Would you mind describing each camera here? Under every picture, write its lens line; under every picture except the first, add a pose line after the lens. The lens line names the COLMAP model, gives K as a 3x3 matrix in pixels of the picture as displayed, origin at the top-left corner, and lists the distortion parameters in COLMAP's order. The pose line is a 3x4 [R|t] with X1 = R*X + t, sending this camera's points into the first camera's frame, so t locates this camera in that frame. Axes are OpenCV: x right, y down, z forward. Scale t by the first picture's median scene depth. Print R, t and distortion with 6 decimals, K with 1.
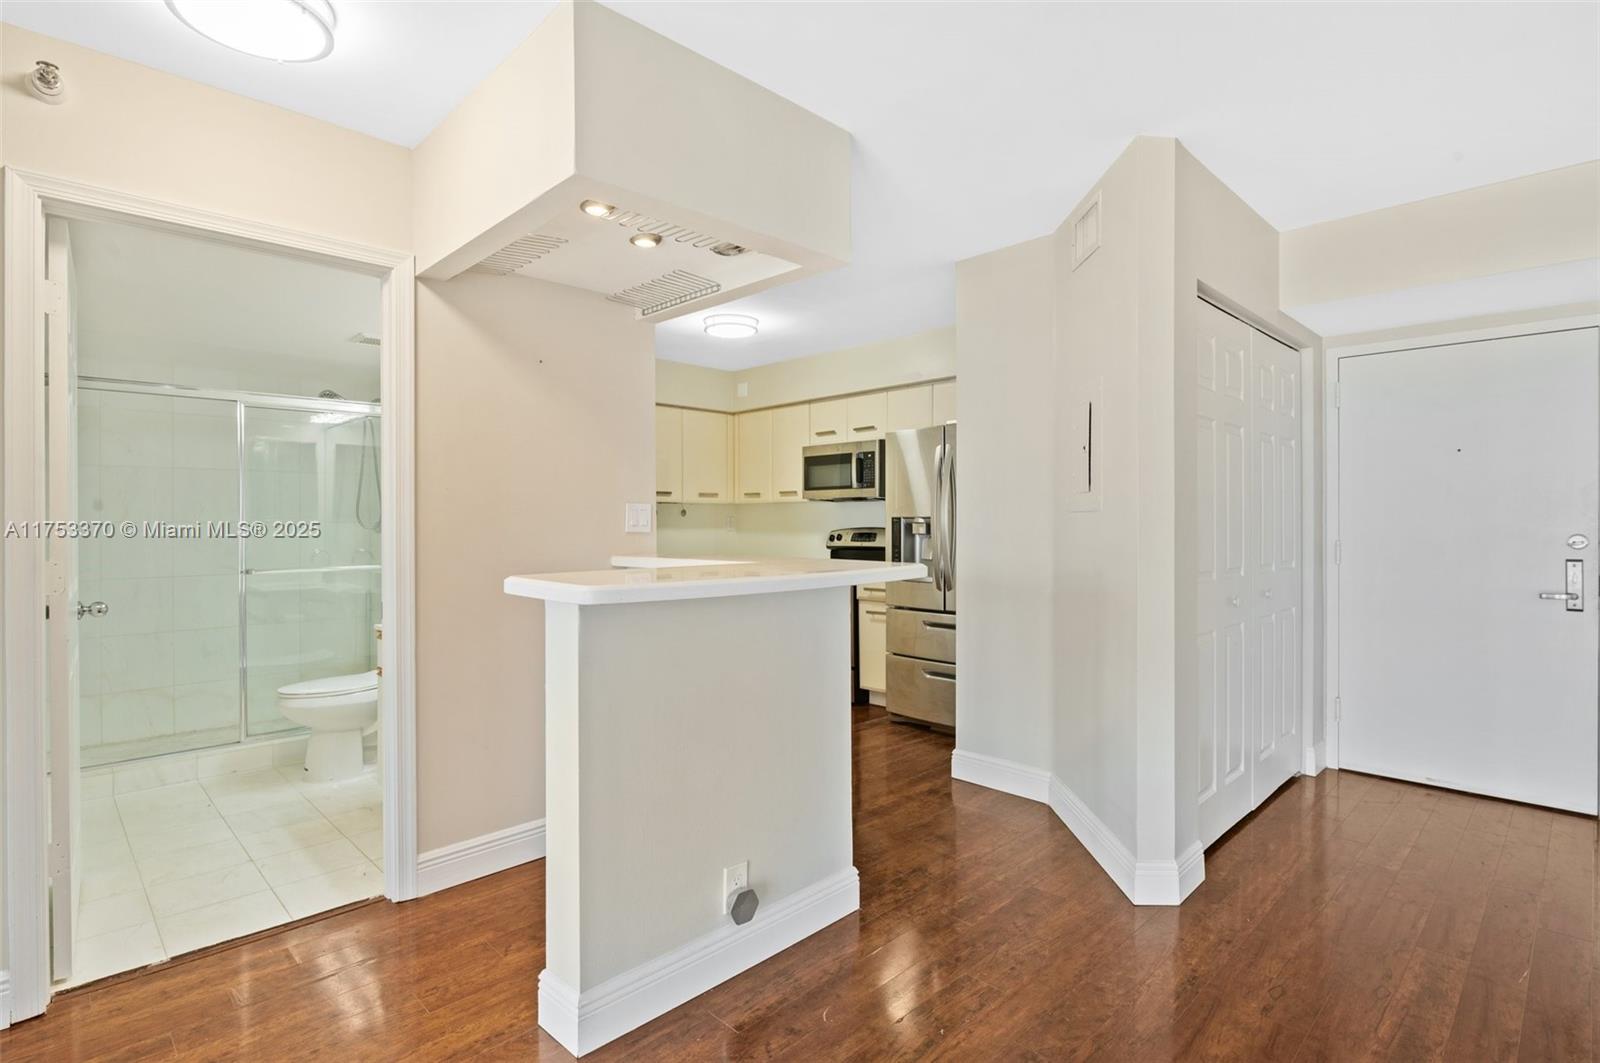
lens RADIAL K [[800.7, 0, 814.5], [0, 800.7, 528.3], [0, 0, 1]] dist [0.001351, 0.004030]
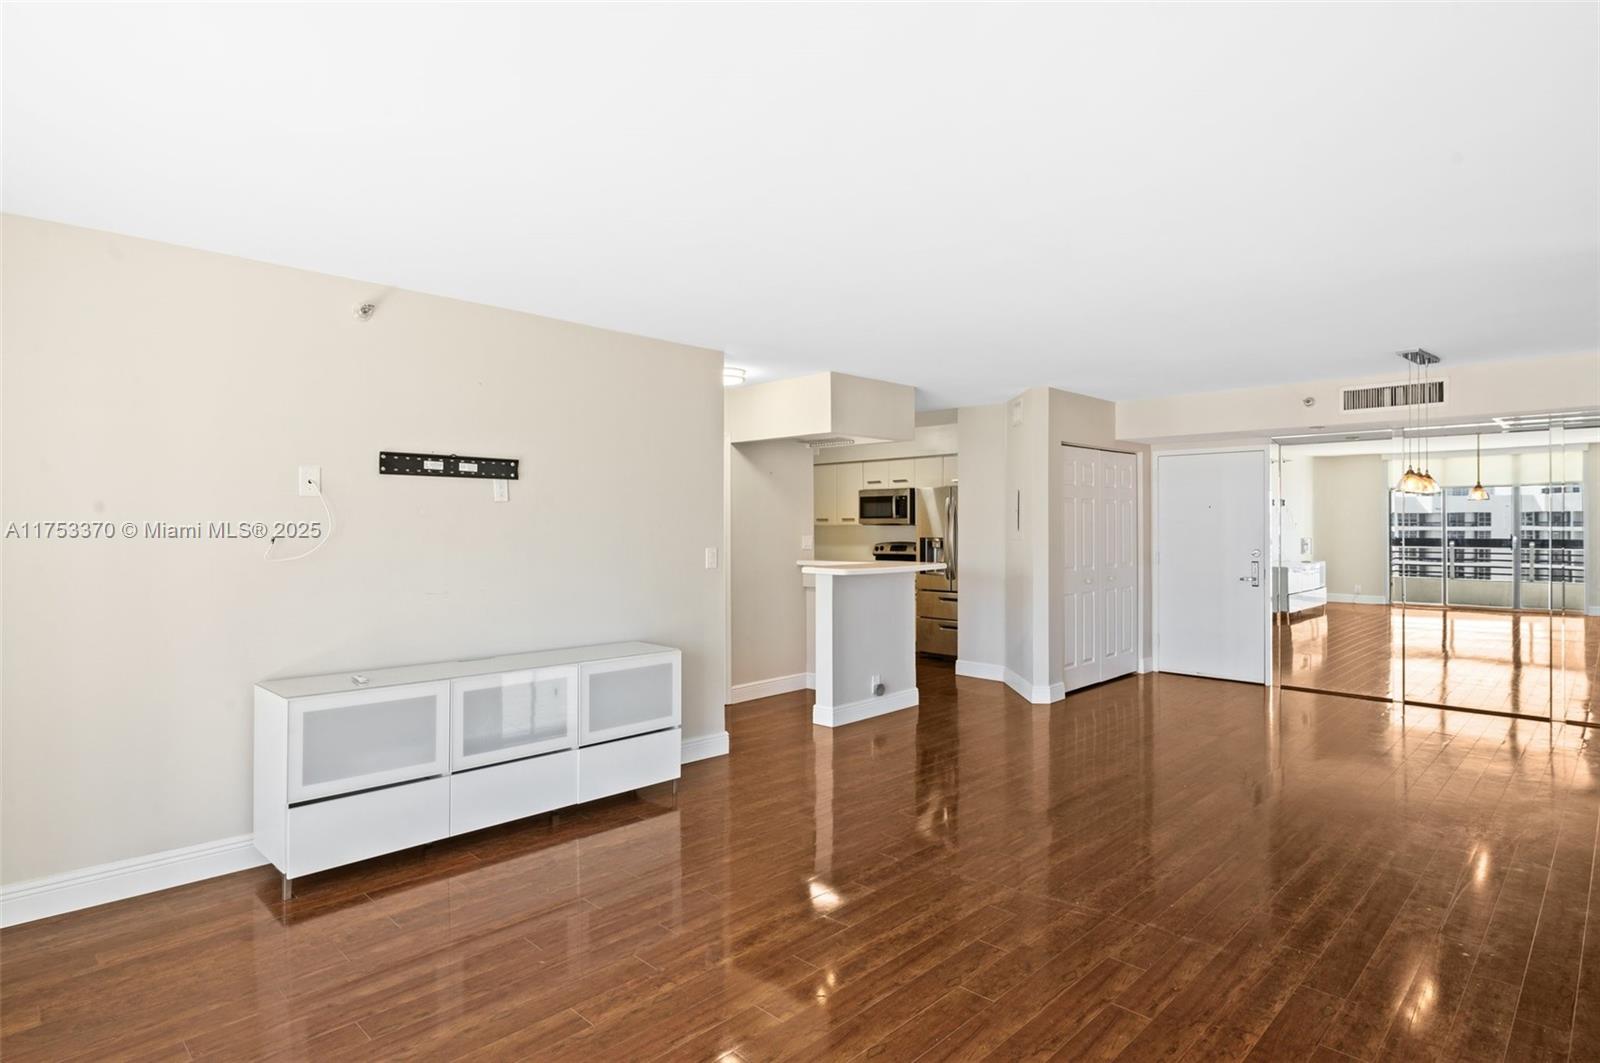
lens RADIAL K [[880.7, 0, 805.9], [0, 880.7, 534.6], [0, 0, 1]] dist [0.024284, 0.000124]
pose [[0.999976, -0.000948, 0.006906, -0.151520], [0.000916, 0.999989, 0.004695, -0.027461], [-0.006910, -0.004688, 0.999965, -0.835880]]
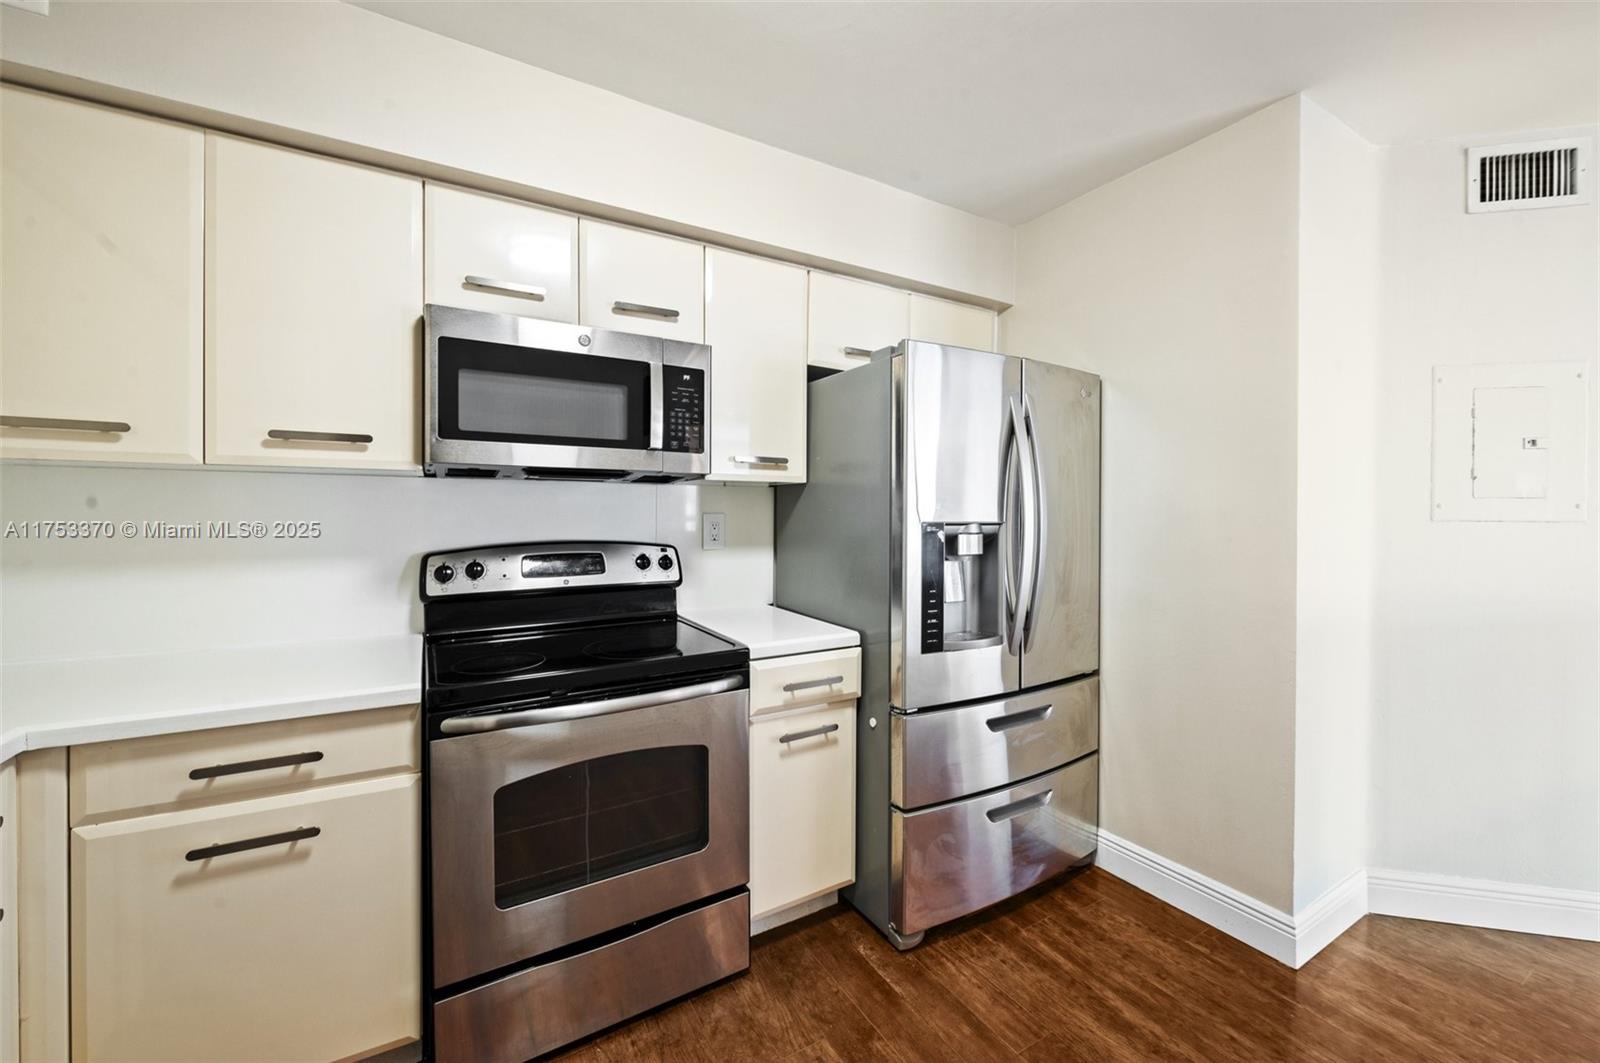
lens RADIAL K [[647.6, 0, 774.9], [0, 647.6, 517.1], [0, 0, 1]] dist [-0.002005, -0.000961]
pose [[0.240114, -0.007853, 0.970713, -0.280263], [0.000967, 0.999969, 0.007851, -0.019139], [-0.970744, -0.000946, 0.240114, 0.933604]]
